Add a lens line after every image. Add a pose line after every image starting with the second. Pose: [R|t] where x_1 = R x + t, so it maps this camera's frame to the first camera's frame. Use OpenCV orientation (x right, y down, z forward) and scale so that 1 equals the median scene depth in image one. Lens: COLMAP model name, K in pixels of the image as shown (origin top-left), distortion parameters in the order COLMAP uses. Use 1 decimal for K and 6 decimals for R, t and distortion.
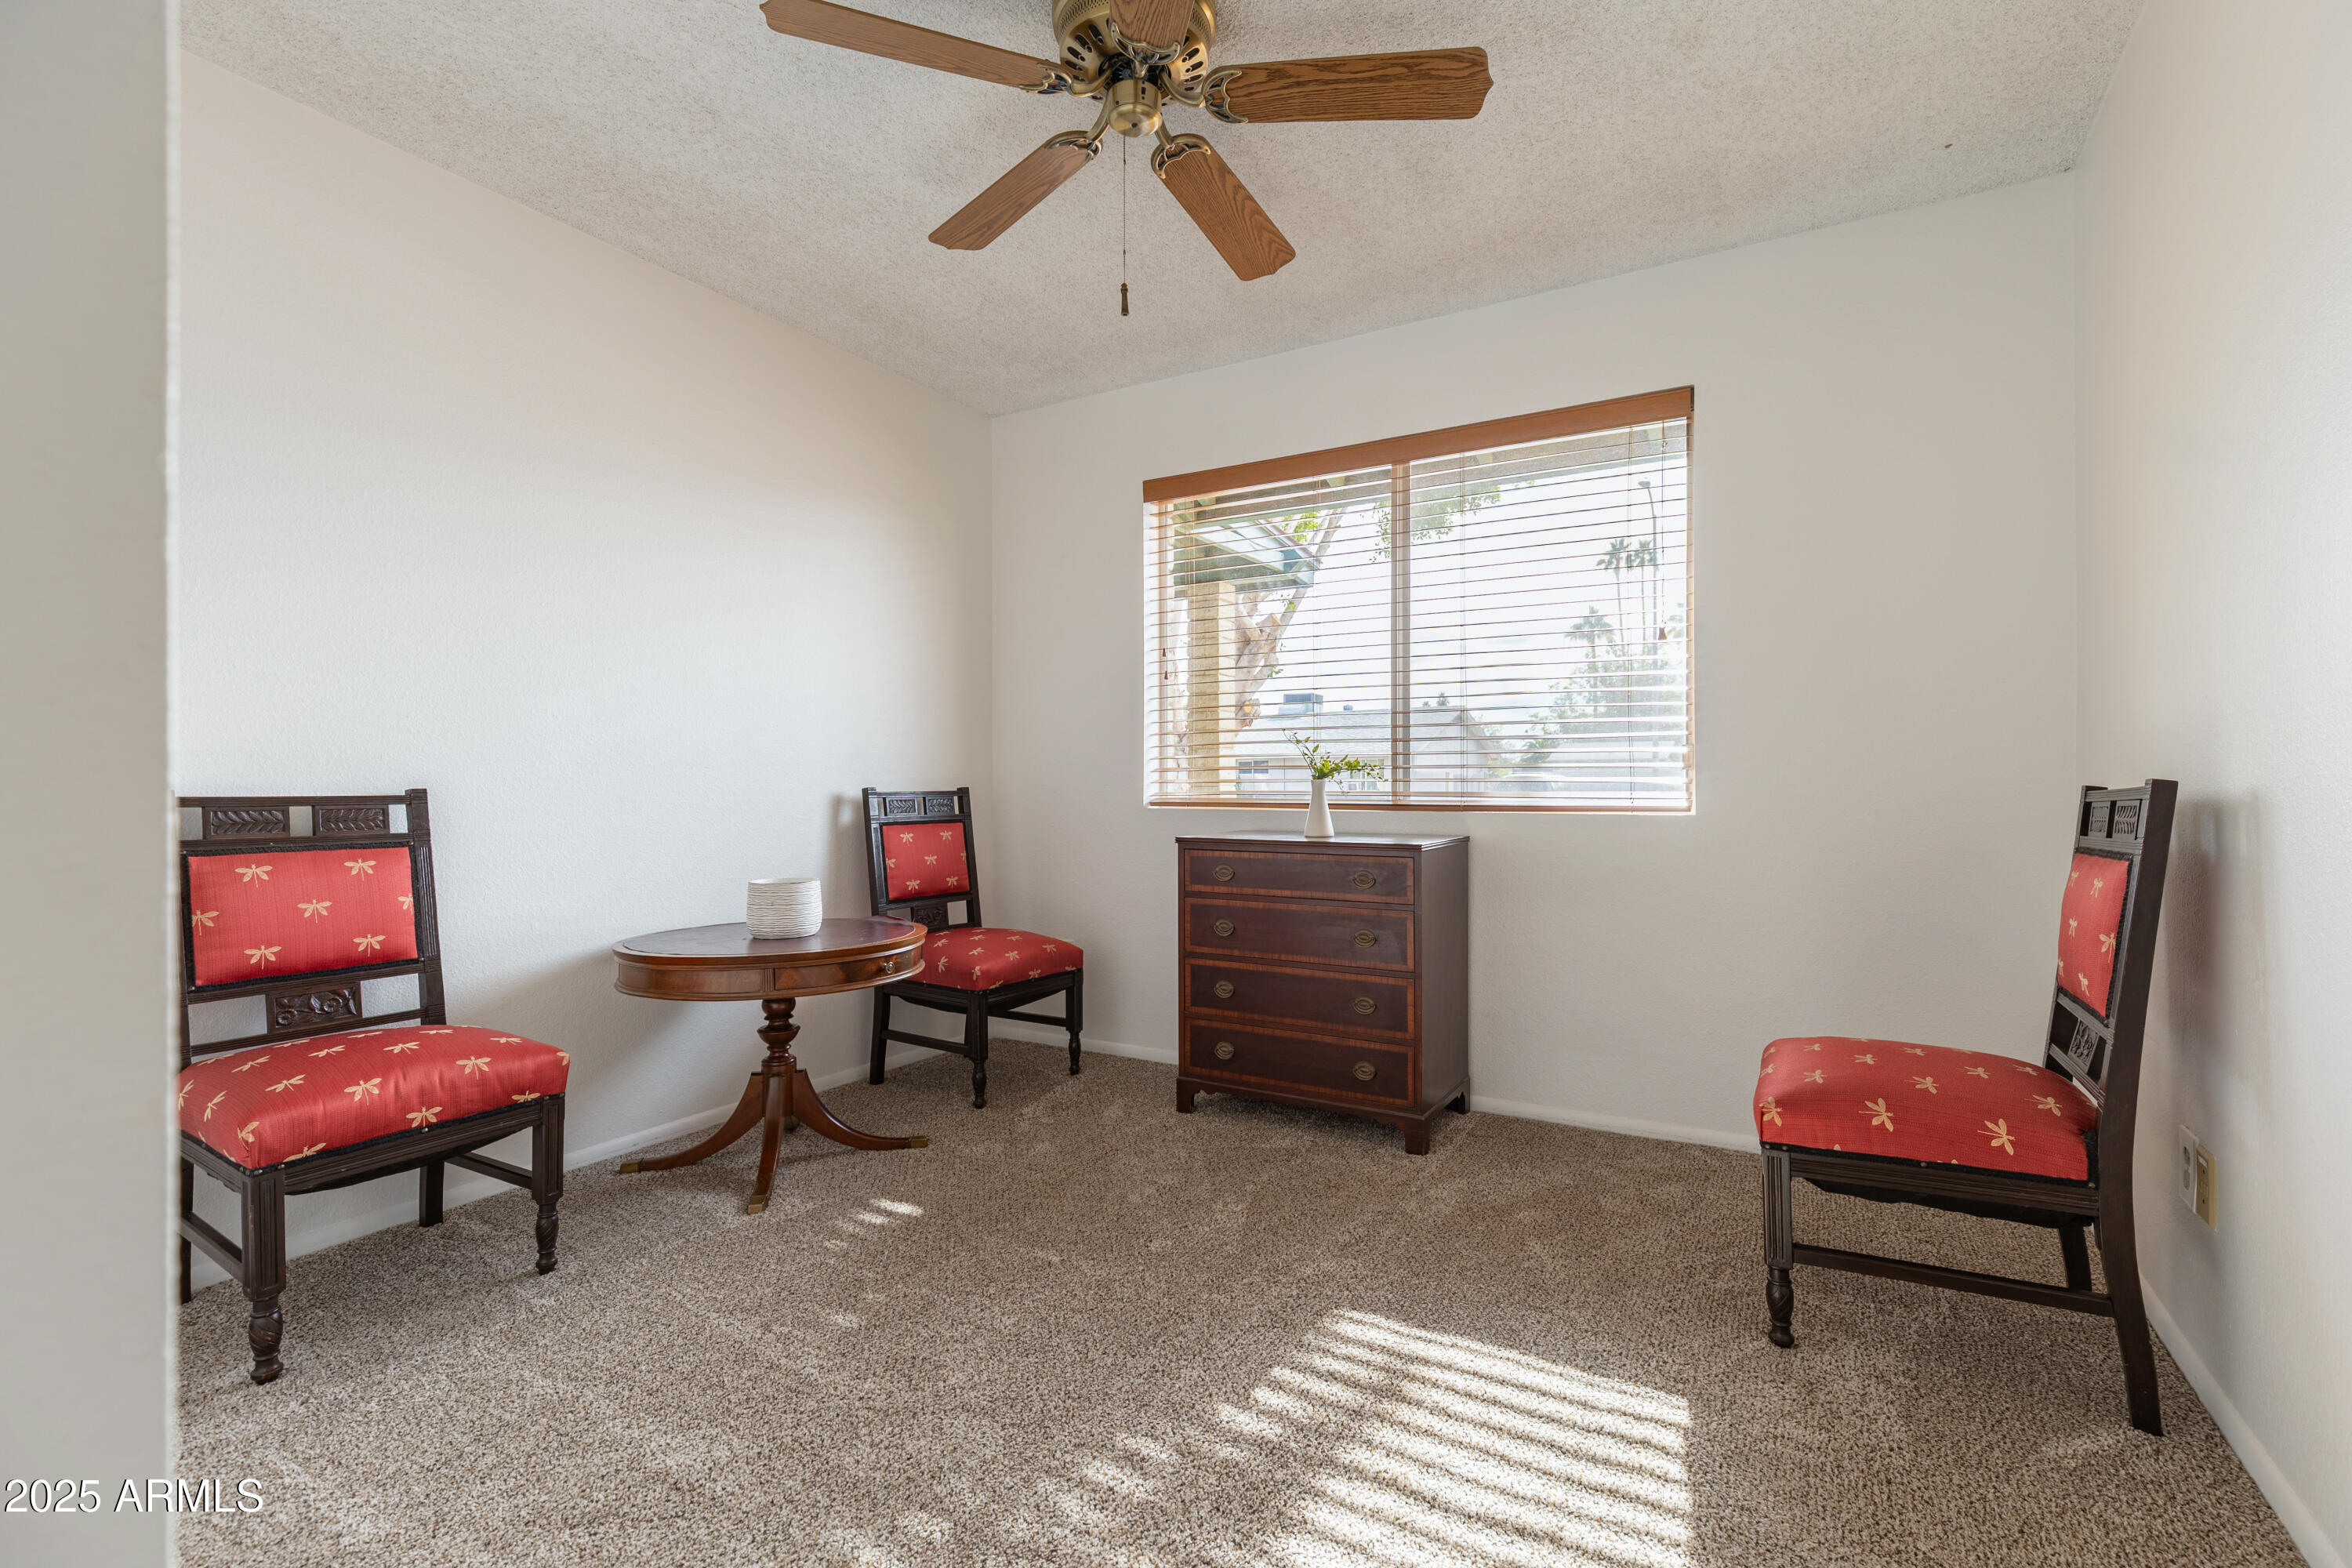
lens RADIAL K [[1036.6, 0, 1176.0], [0, 1036.6, 784.0], [0, 0, 1]] dist [0.000186, -0.000560]
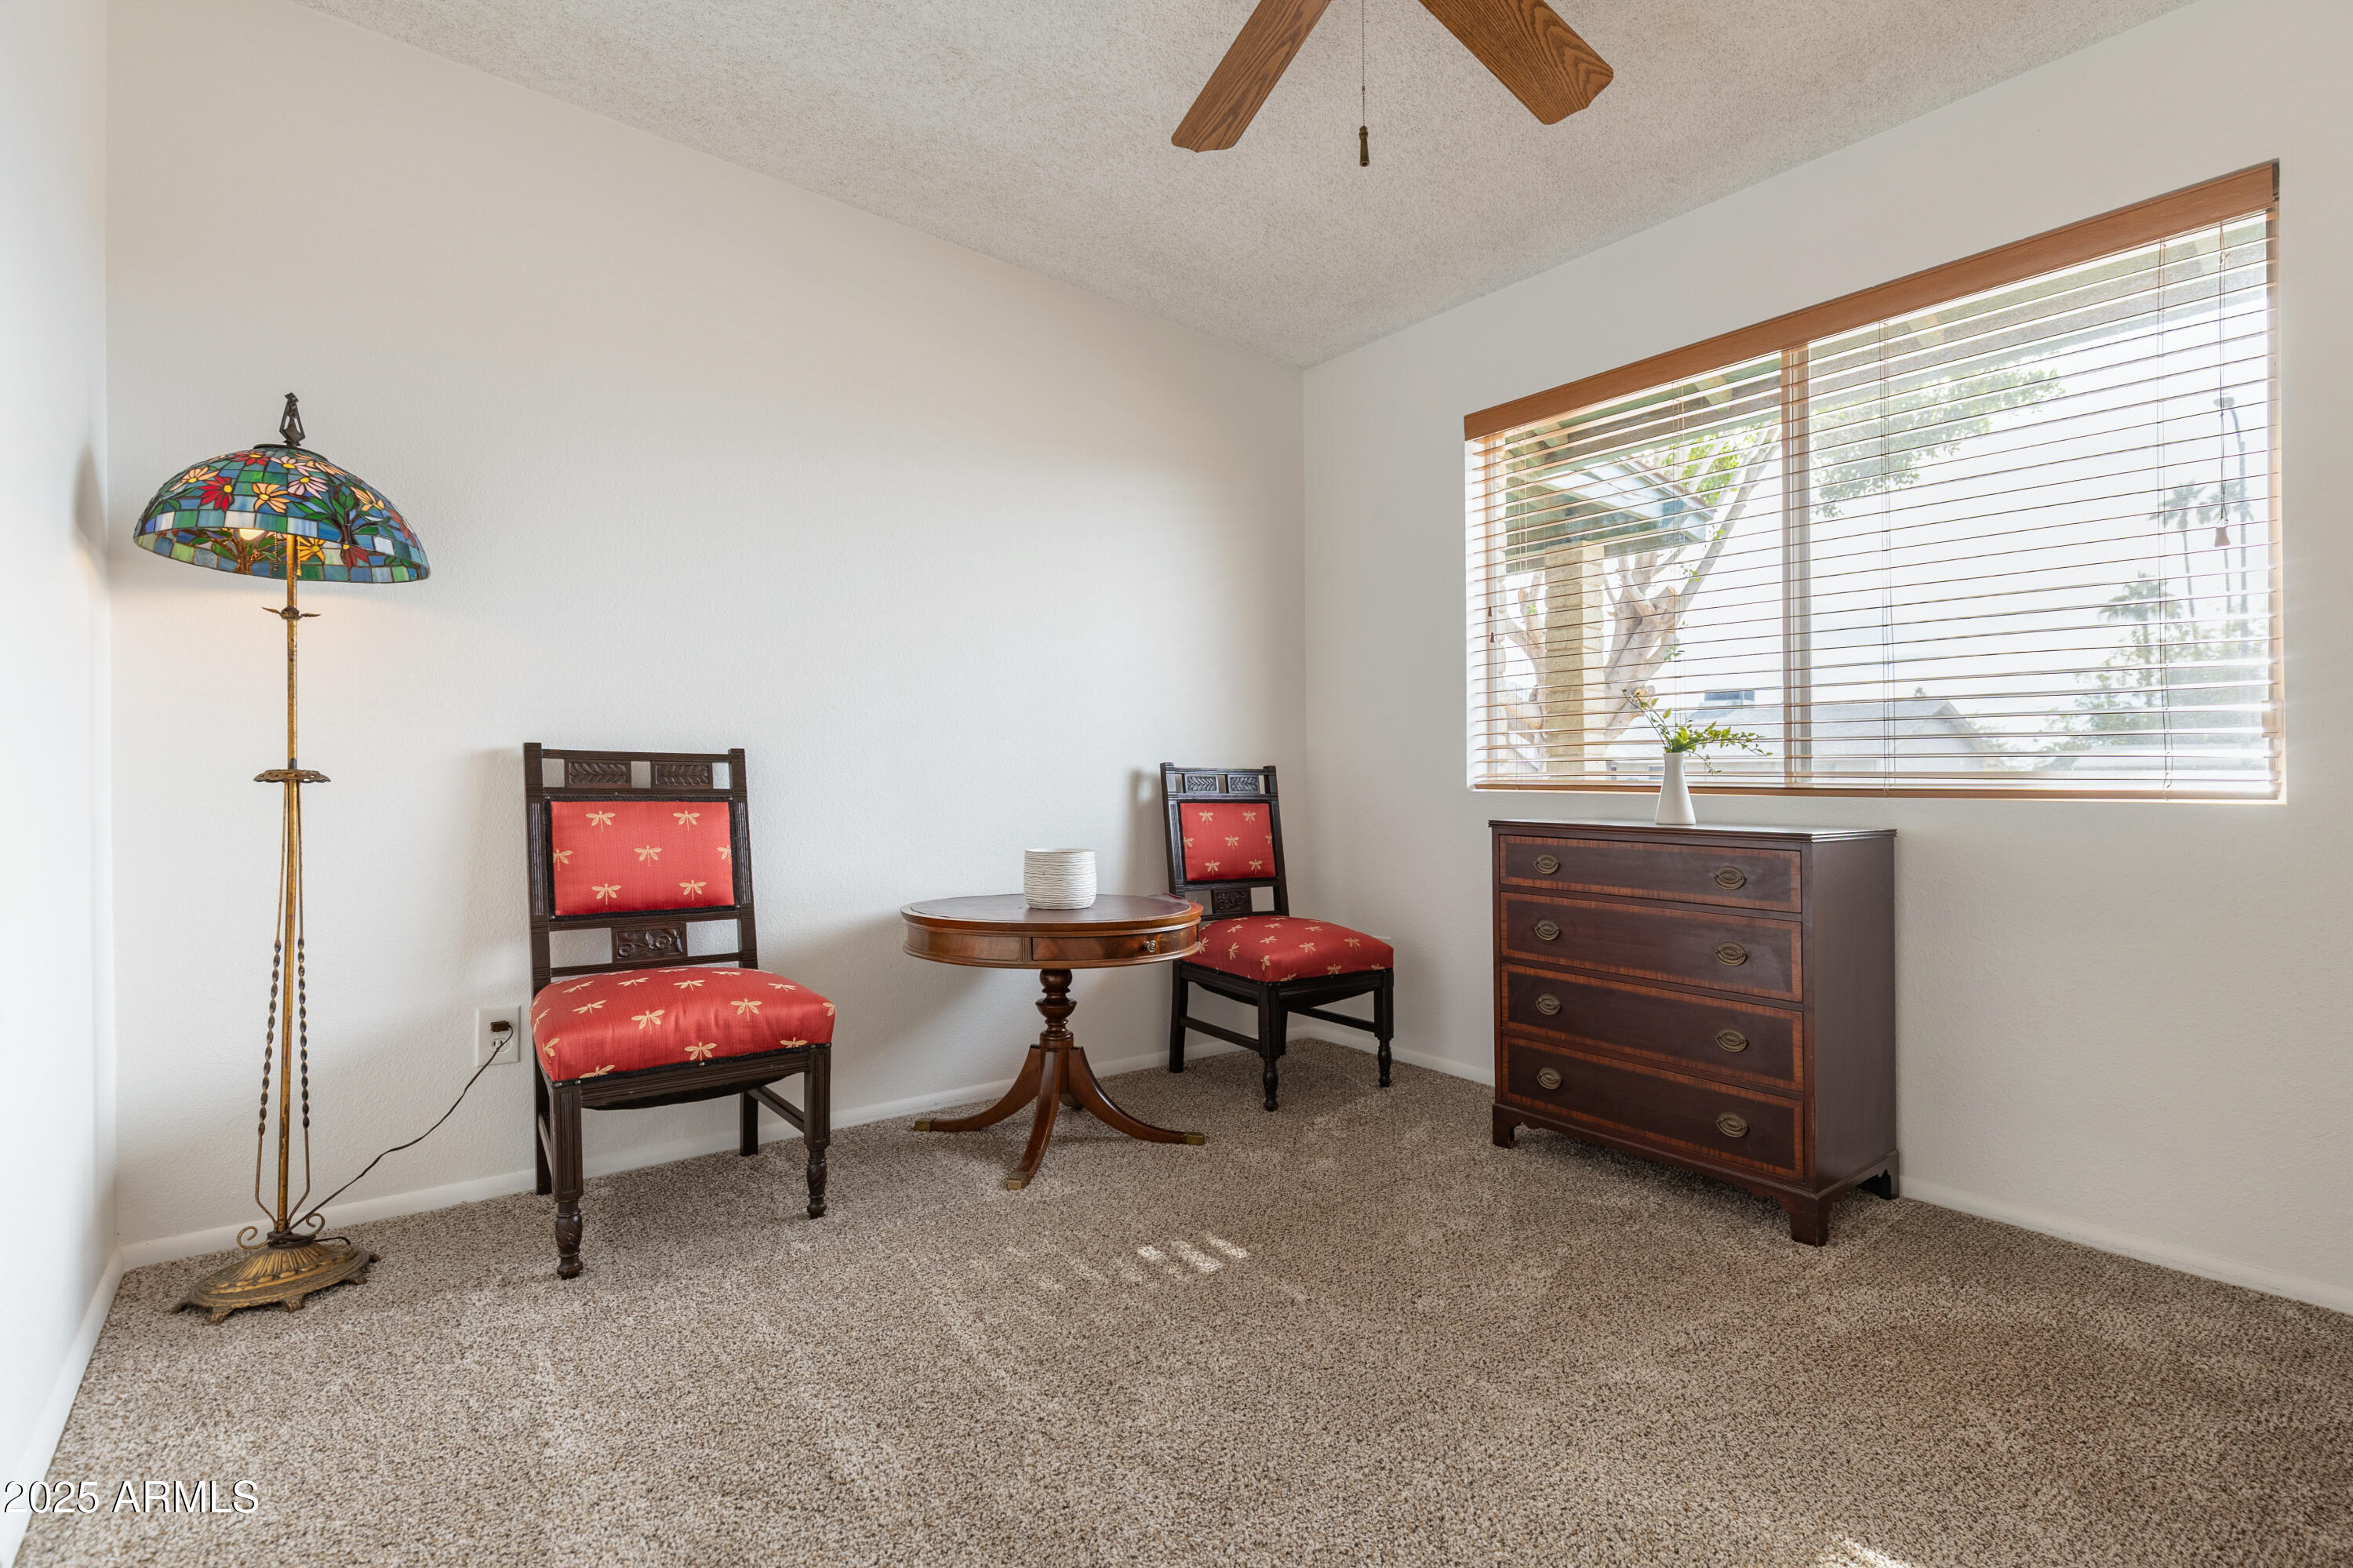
lens RADIAL K [[1048.4, 0, 1173.9], [0, 1048.4, 764.8], [0, 0, 1]] dist [0.001455, -0.000917]
pose [[0.934744, 0.008442, -0.355223, 0.069709], [-0.015210, 0.999752, -0.016266, 0.026258], [0.354997, 0.020608, 0.934640, 0.111234]]
